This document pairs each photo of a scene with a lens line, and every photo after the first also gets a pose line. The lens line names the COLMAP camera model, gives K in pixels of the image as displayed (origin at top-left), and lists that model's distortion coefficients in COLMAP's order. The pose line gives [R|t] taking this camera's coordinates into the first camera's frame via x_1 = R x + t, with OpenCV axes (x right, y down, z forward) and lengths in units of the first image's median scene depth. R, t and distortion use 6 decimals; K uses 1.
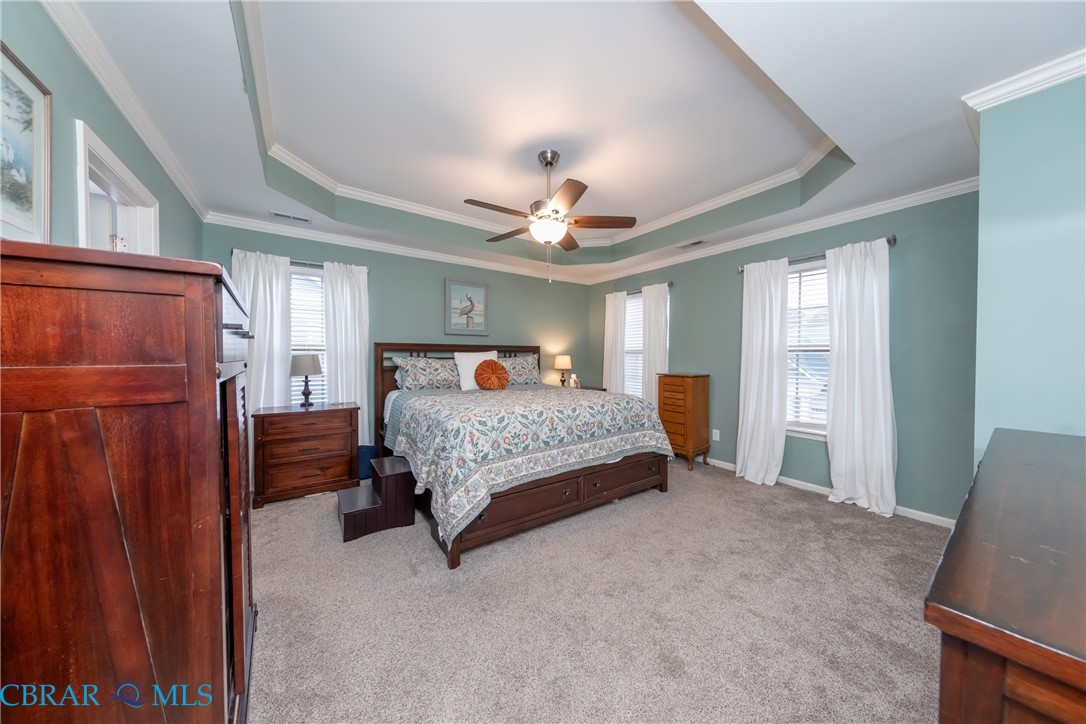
lens RADIAL K [[342.9, 0, 543.0], [0, 342.9, 362.0], [0, 0, 1]] dist [0.000733, -0.000015]
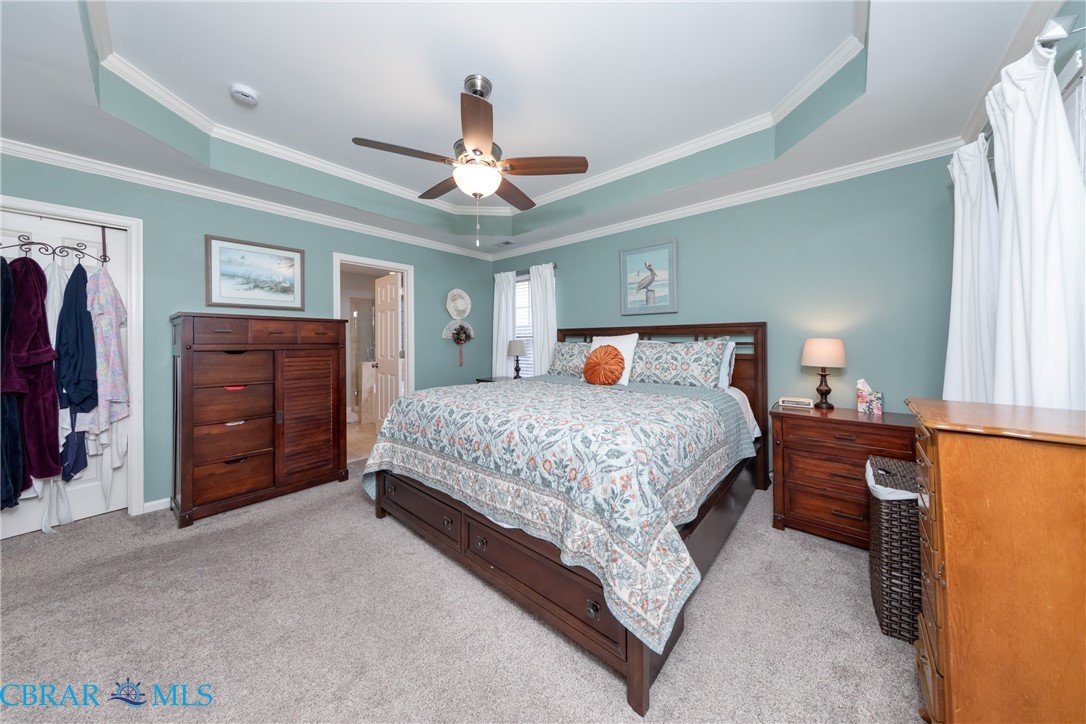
lens RADIAL K [[317.2, 0, 544.8], [0, 317.2, 338.6], [0, 0, 1]] dist [0.000135, -0.000004]
pose [[0.278227, -0.013176, -0.960425, 0.539856], [-0.005407, 0.999869, -0.015284, -0.011391], [0.960500, 0.009446, 0.278120, 0.741461]]
